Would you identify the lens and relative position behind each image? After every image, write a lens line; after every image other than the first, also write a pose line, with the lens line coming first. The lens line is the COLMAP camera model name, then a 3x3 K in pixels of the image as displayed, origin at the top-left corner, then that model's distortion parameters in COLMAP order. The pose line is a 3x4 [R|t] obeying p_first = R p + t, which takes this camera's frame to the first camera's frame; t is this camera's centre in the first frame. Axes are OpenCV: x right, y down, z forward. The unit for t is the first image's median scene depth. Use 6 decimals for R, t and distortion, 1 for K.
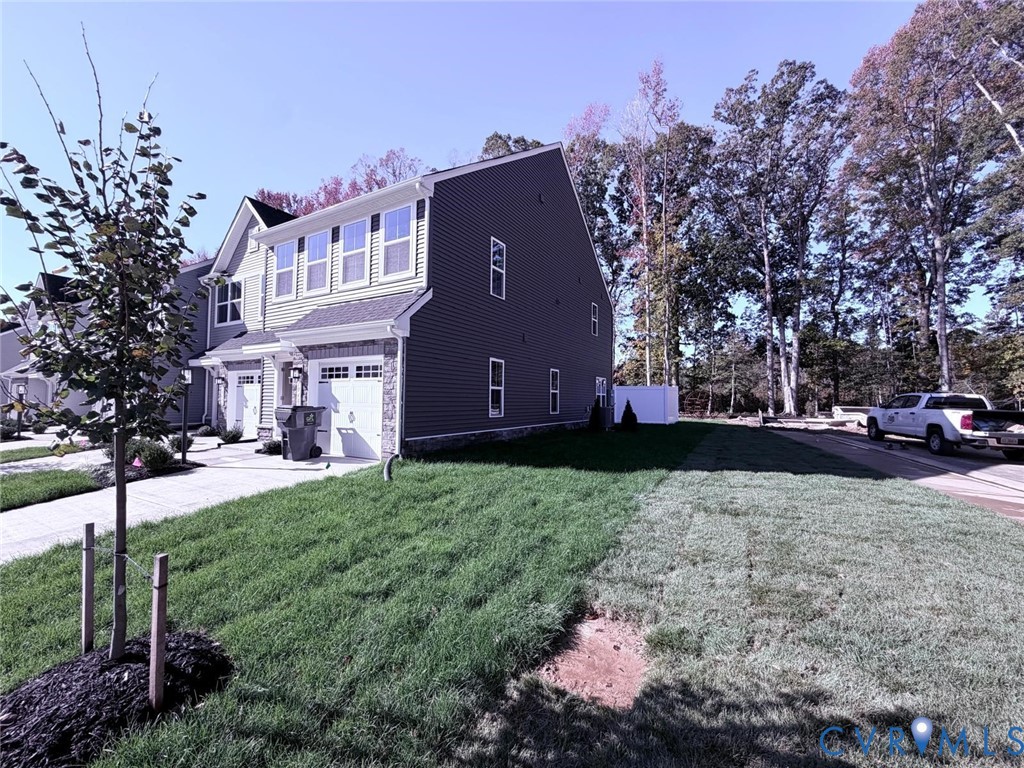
lens RADIAL K [[412.1, 0, 510.1], [0, 412.1, 383.9], [0, 0, 1]] dist [-0.000418, 0.000044]
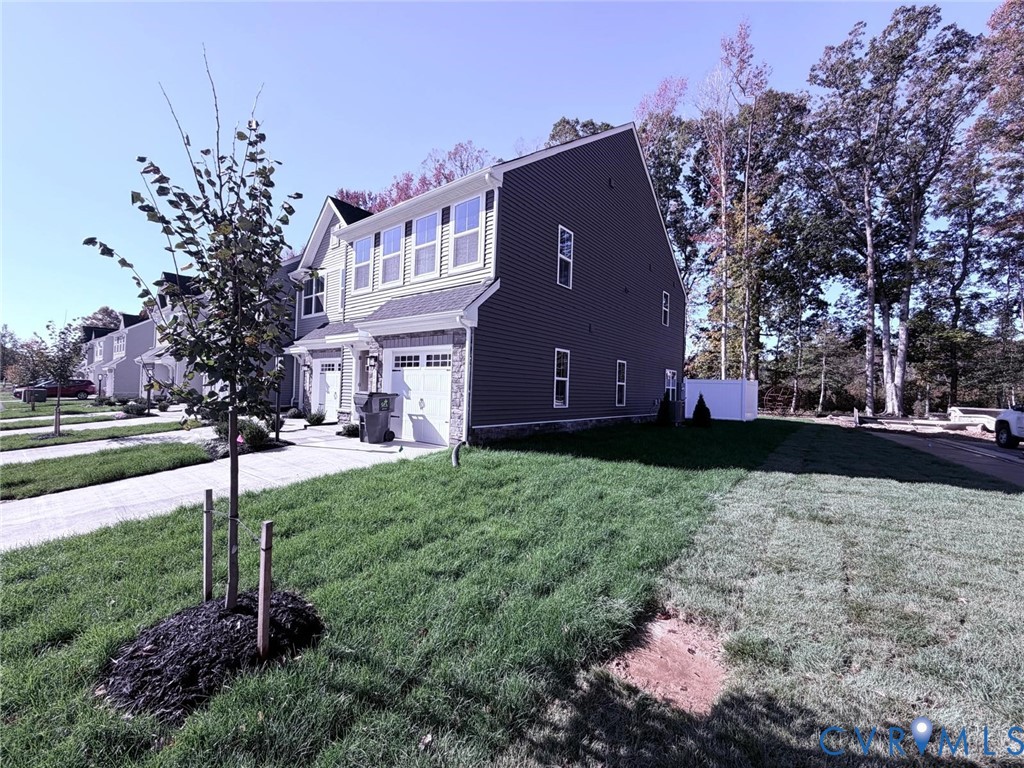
lens RADIAL K [[412.1, 0, 507.7], [0, 412.1, 384.3], [0, 0, 1]] dist [-0.000418, 0.000044]
pose [[0.988064, 0.019554, -0.152798, -0.010572], [-0.016067, 0.999582, 0.024019, 0.001885], [0.153204, -0.021278, 0.987966, 0.001140]]
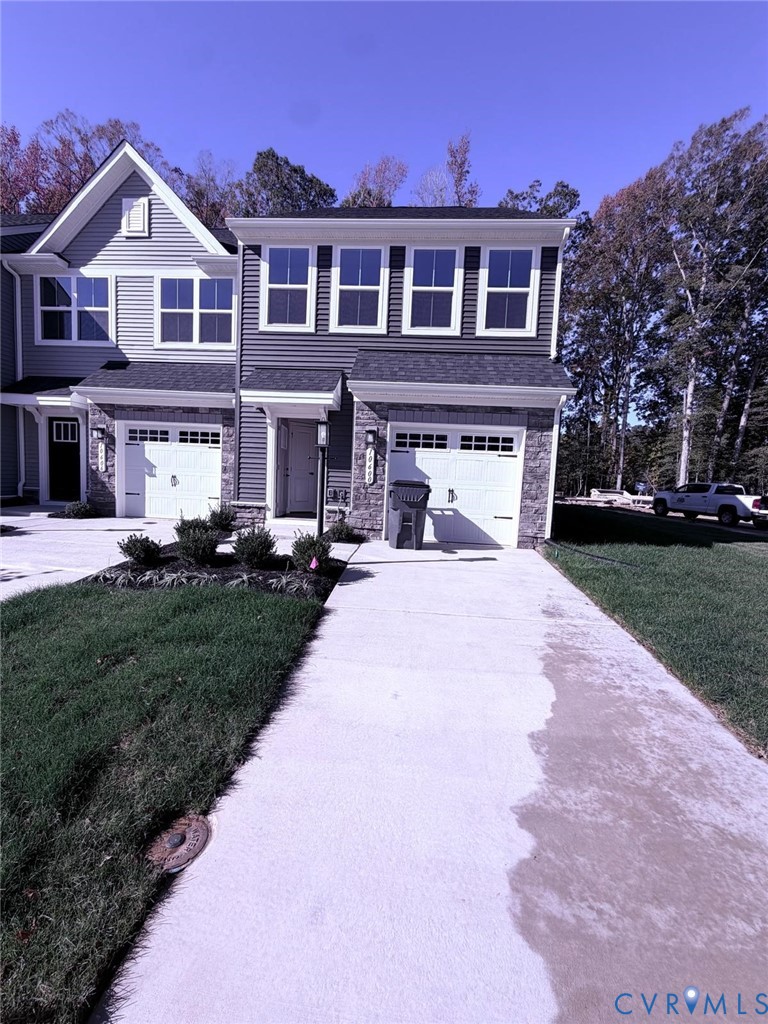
lens RADIAL K [[412.1, 0, 383.6], [0, 412.1, 509.4], [0, 0, 1]] dist [-0.000418, 0.000044]
pose [[0.897247, -0.001203, 0.441528, -0.876636], [-0.054448, 0.992062, 0.113349, 0.019643], [-0.438160, -0.125742, 0.890059, 0.300460]]
